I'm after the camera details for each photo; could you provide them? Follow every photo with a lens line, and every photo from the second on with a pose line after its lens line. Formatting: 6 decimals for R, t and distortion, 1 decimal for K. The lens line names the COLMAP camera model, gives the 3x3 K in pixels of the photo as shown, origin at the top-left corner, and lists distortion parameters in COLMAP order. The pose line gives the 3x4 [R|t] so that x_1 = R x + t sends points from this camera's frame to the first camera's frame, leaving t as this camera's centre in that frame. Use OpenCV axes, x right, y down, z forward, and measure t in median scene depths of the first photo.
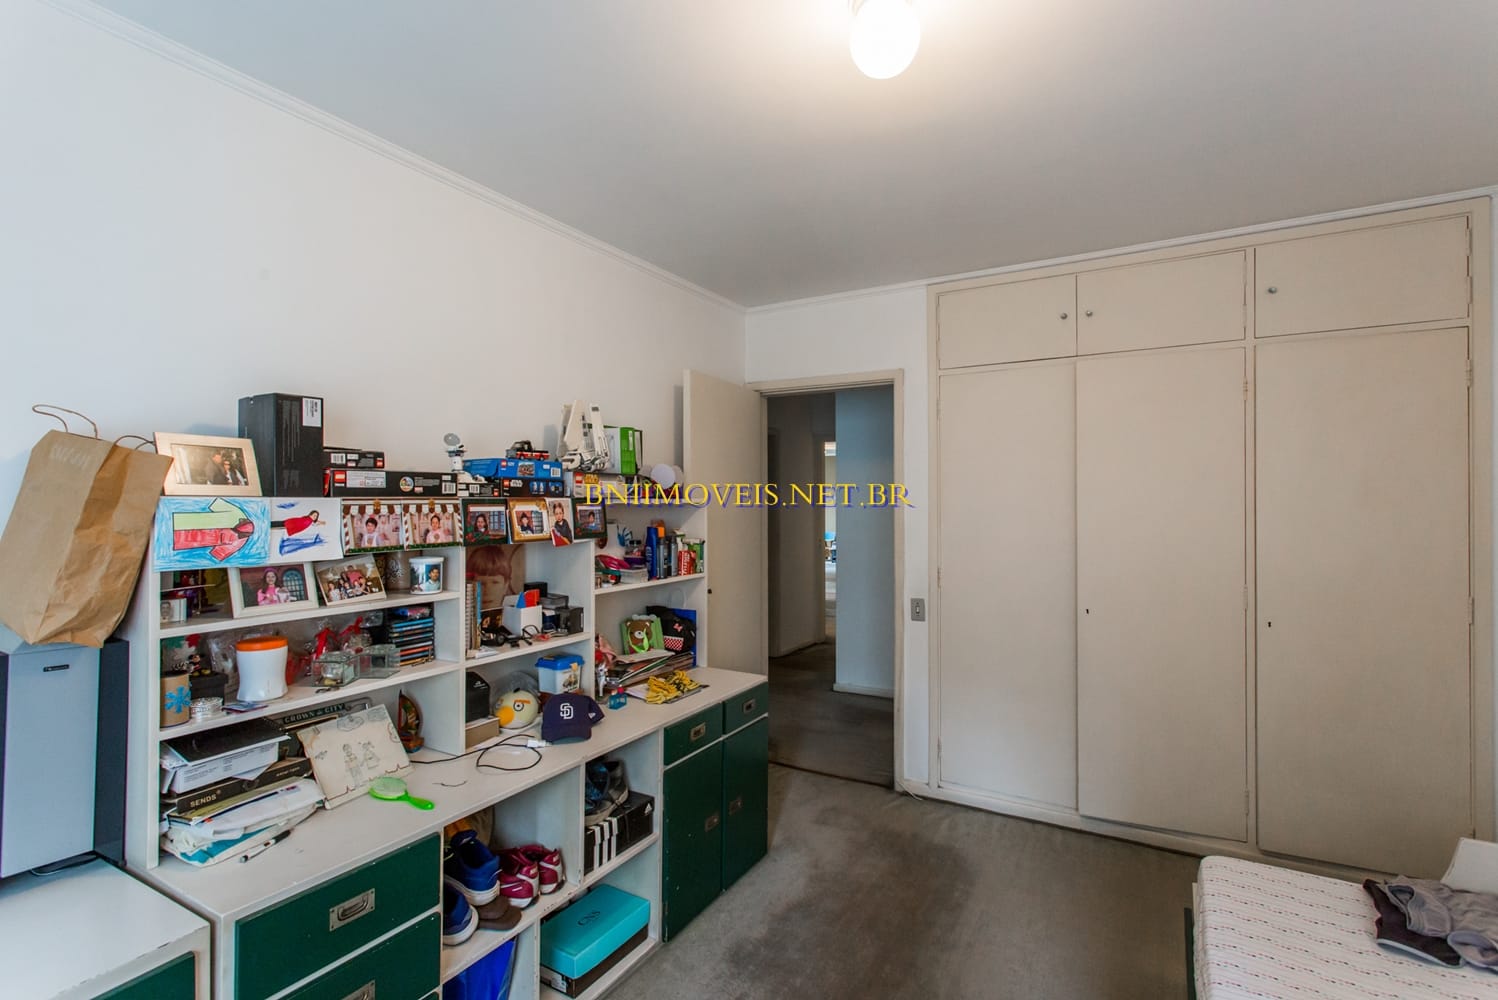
lens RADIAL K [[709.9, 0, 746.0], [0, 709.9, 498.6], [0, 0, 1]] dist [0.000566, 0.001630]
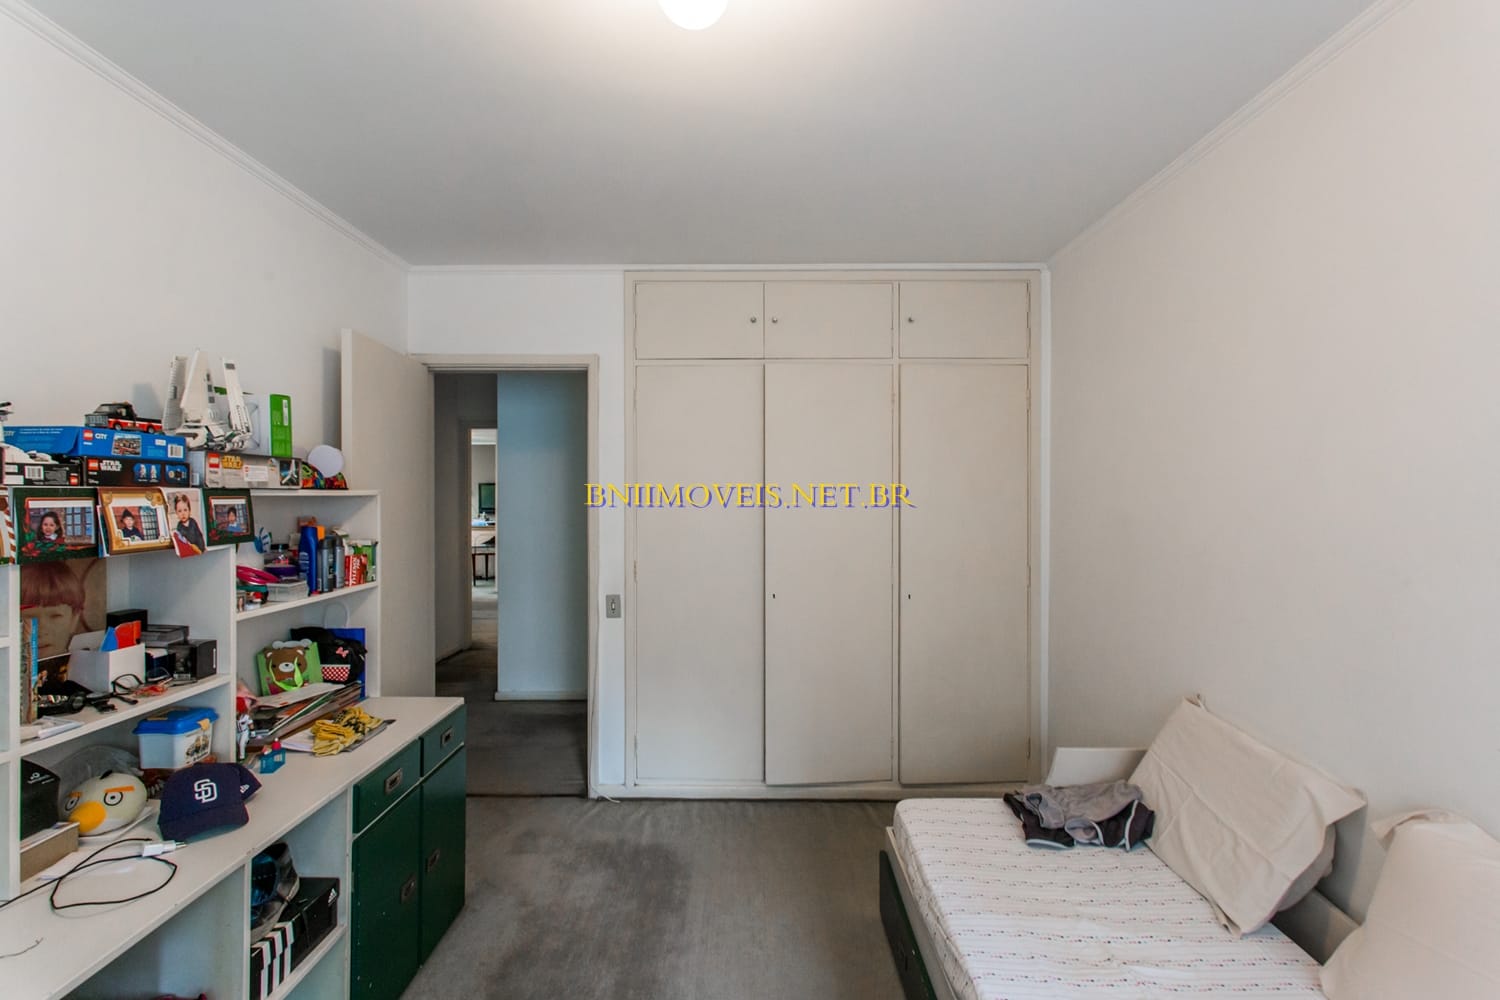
lens RADIAL K [[708.9, 0, 740.8], [0, 708.9, 495.1], [0, 0, 1]] dist [0.002139, 0.001048]
pose [[0.867419, 0.001414, 0.497576, -0.132547], [-0.004178, 0.999981, 0.004443, 0.000784], [-0.497560, -0.005932, 0.867409, 0.117035]]
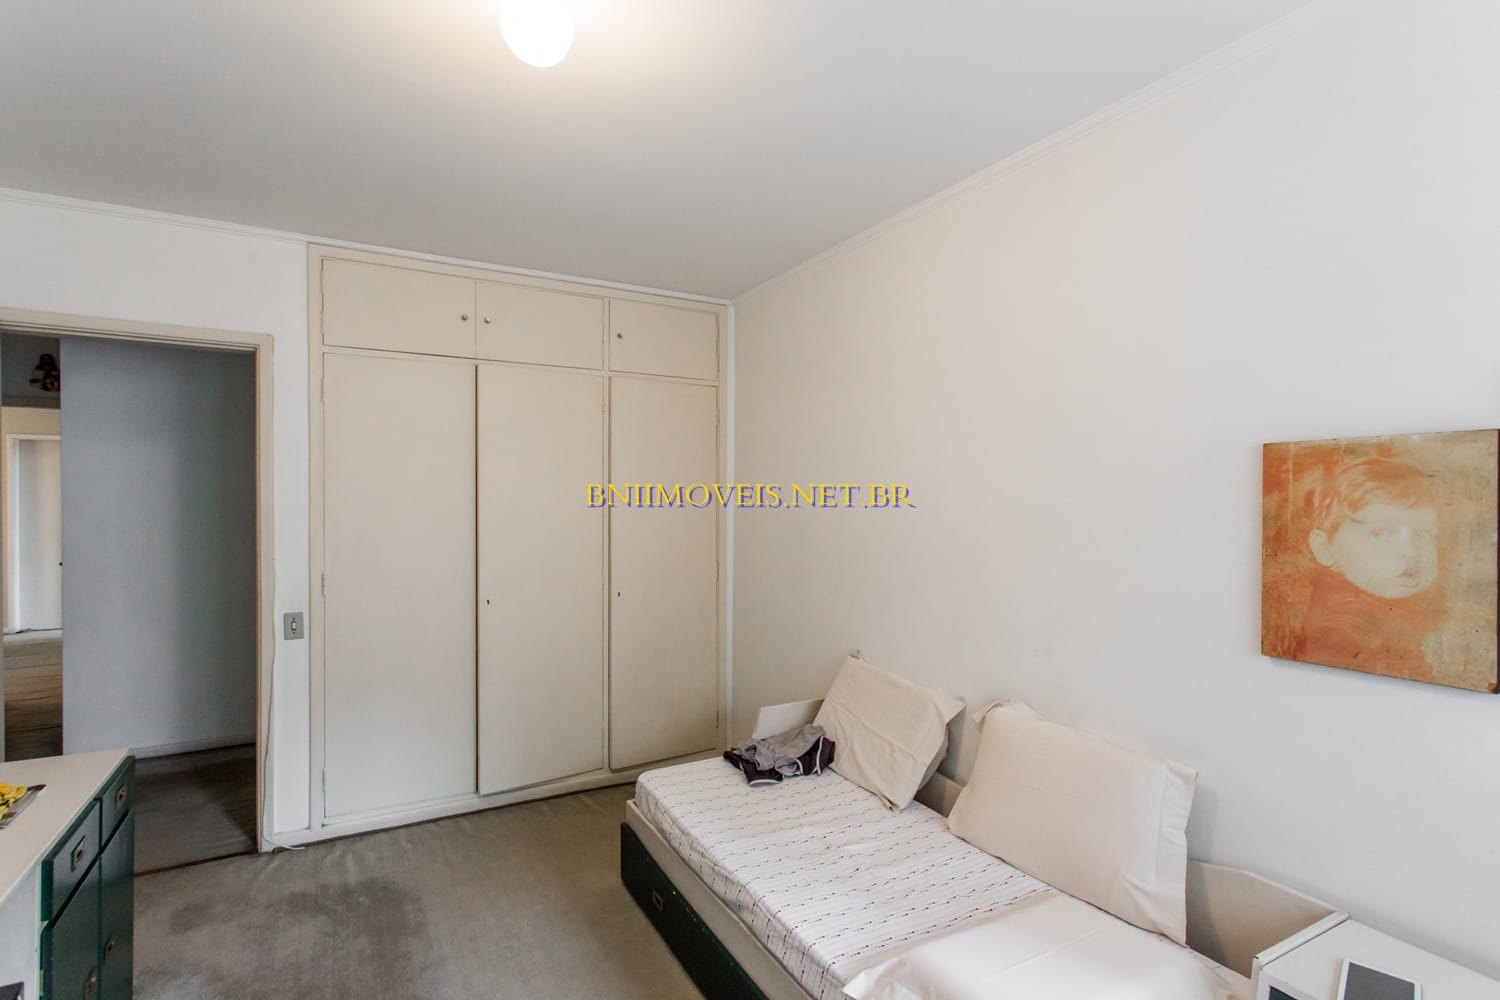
lens RADIAL K [[730.8, 0, 747.5], [0, 730.8, 504.0], [0, 0, 1]] dist [0.002144, 0.000787]
pose [[0.506280, -0.000874, 0.862369, -0.349230], [-0.008642, 0.999944, 0.006087, 0.003053], [-0.862326, -0.010535, 0.506244, 0.149975]]
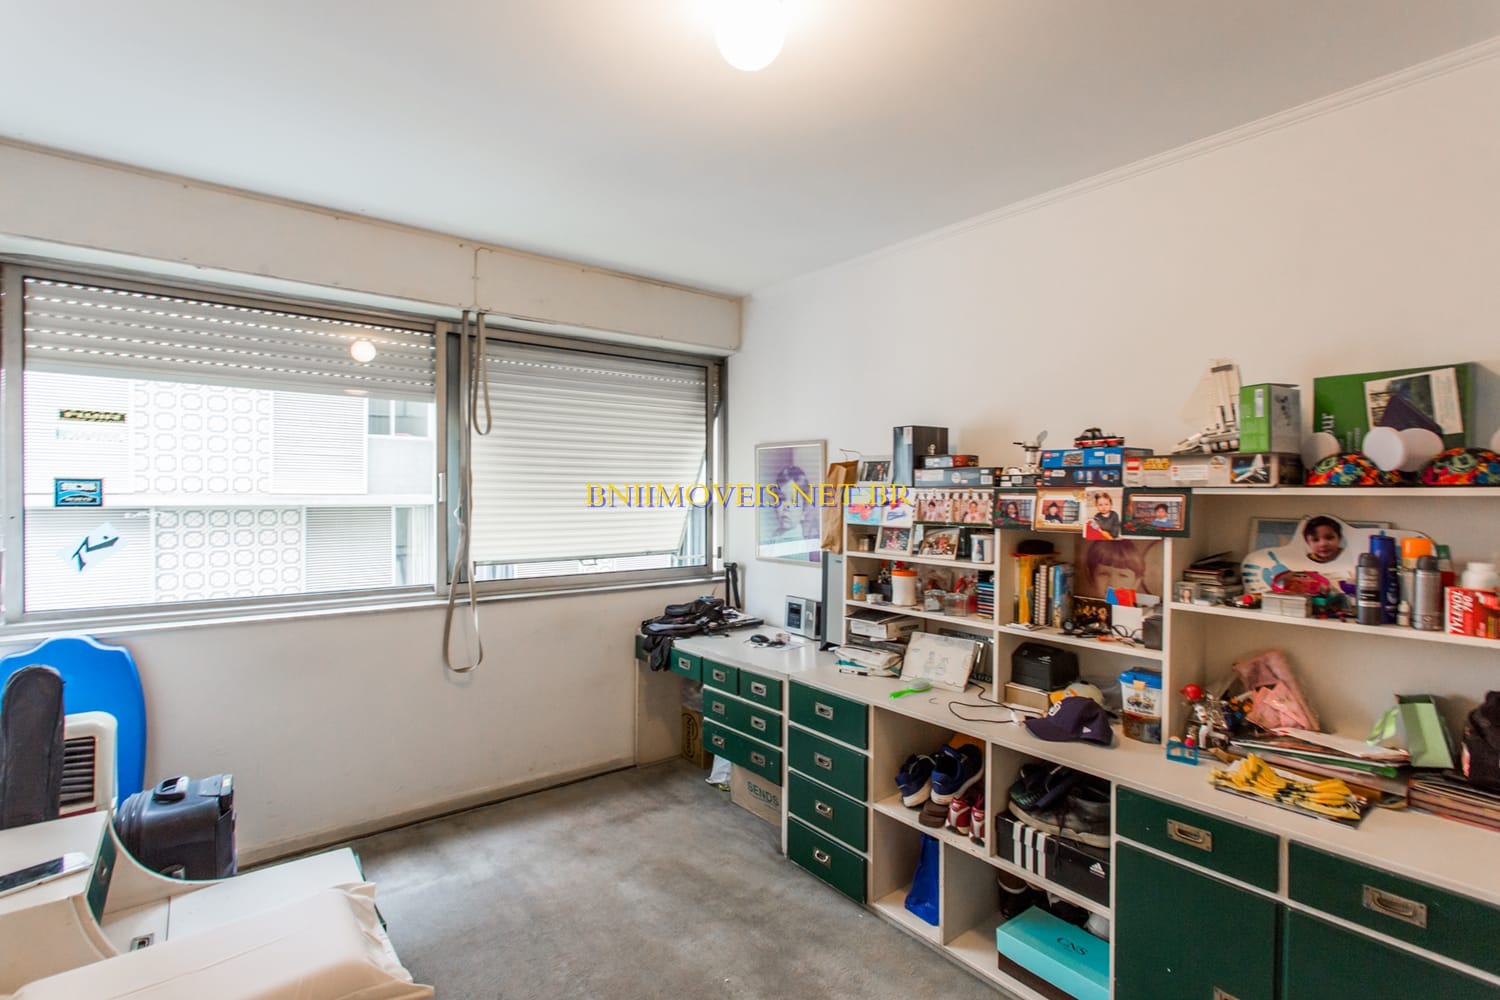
lens RADIAL K [[714.5, 0, 743.4], [0, 714.5, 494.2], [0, 0, 1]] dist [0.001876, 0.001178]
pose [[-0.374146, 0.003267, -0.927364, 0.746293], [-0.001710, 0.999990, 0.004212, 0.004723], [0.927368, 0.003162, -0.374137, 0.898837]]
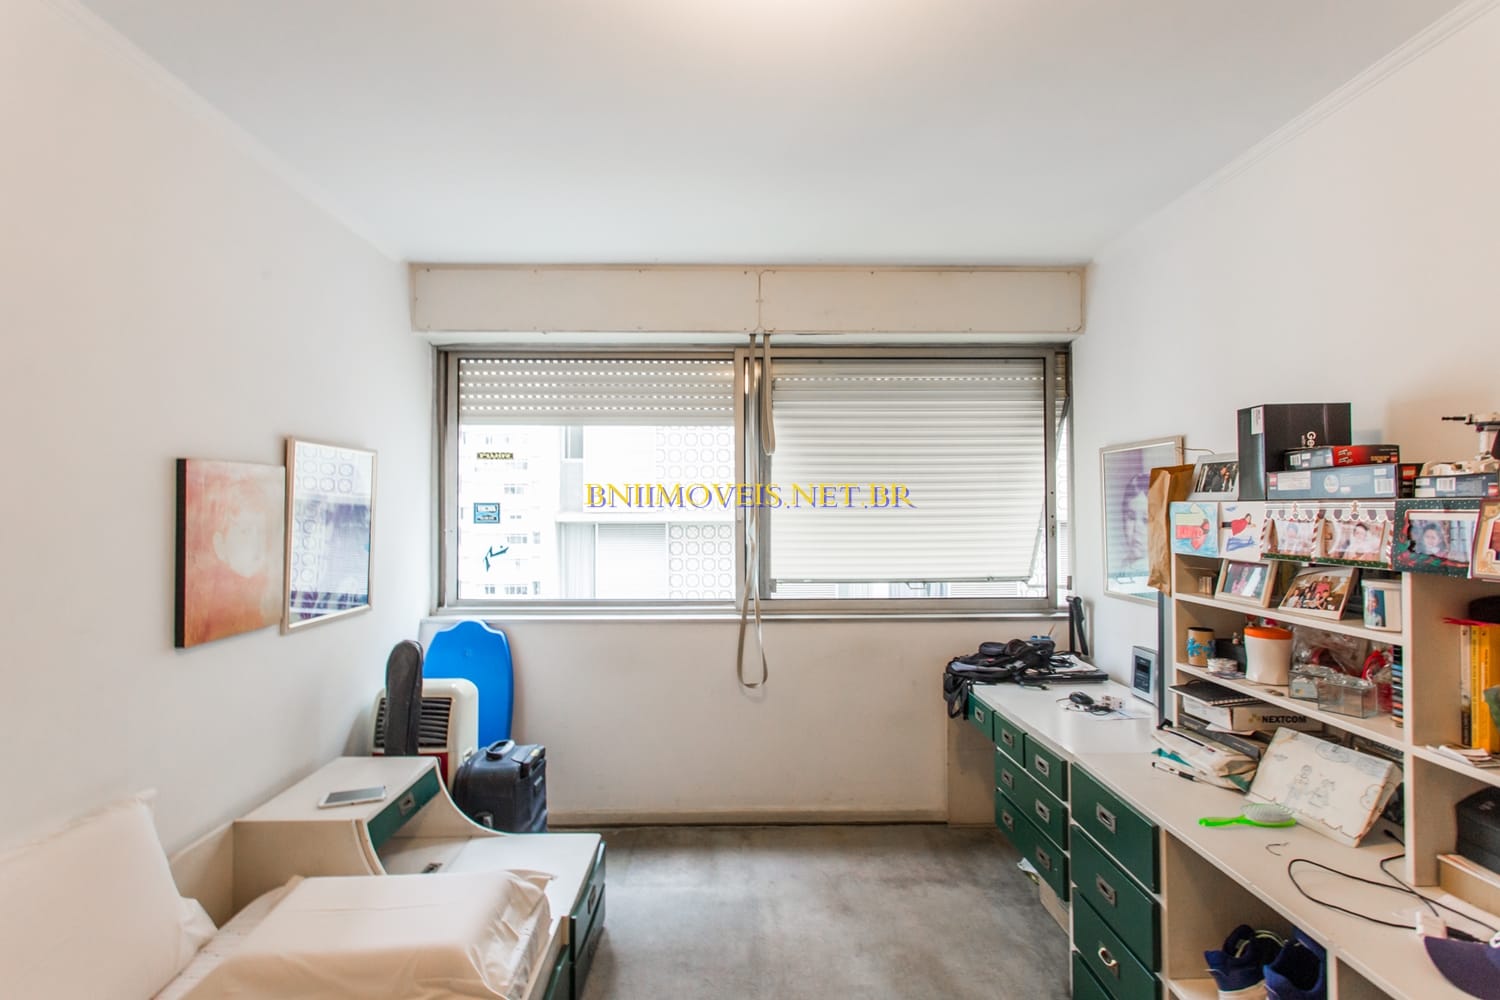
lens RADIAL K [[708.9, 0, 740.8], [0, 708.9, 495.1], [0, 0, 1]] dist [0.002139, 0.001048]
pose [[-0.855276, -0.004473, -0.518153, 0.419550], [0.006370, 0.999796, -0.019146, 0.003225], [0.518133, -0.019675, -0.855074, 1.067876]]
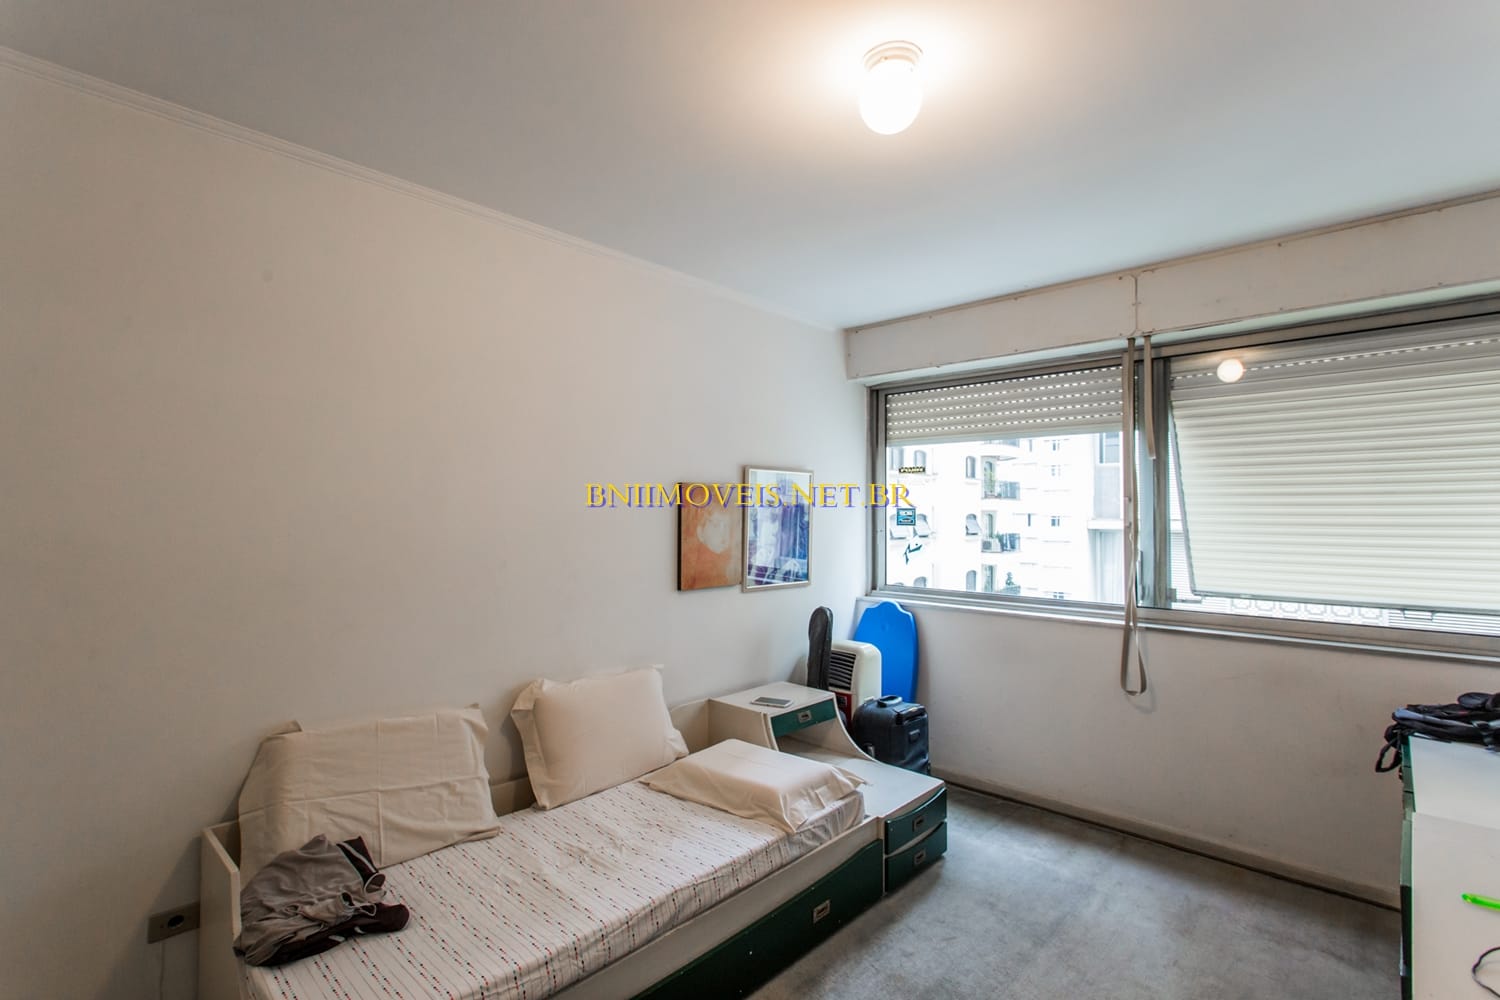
lens RADIAL K [[702.1, 0, 743.8], [0, 702.1, 494.4], [0, 0, 1]] dist [0.002428, 0.000917]
pose [[-0.974995, 0.005498, 0.222159, 0.114618], [-0.001687, 0.999482, -0.032142, 0.010057], [-0.222221, -0.031714, -0.974480, 1.383905]]
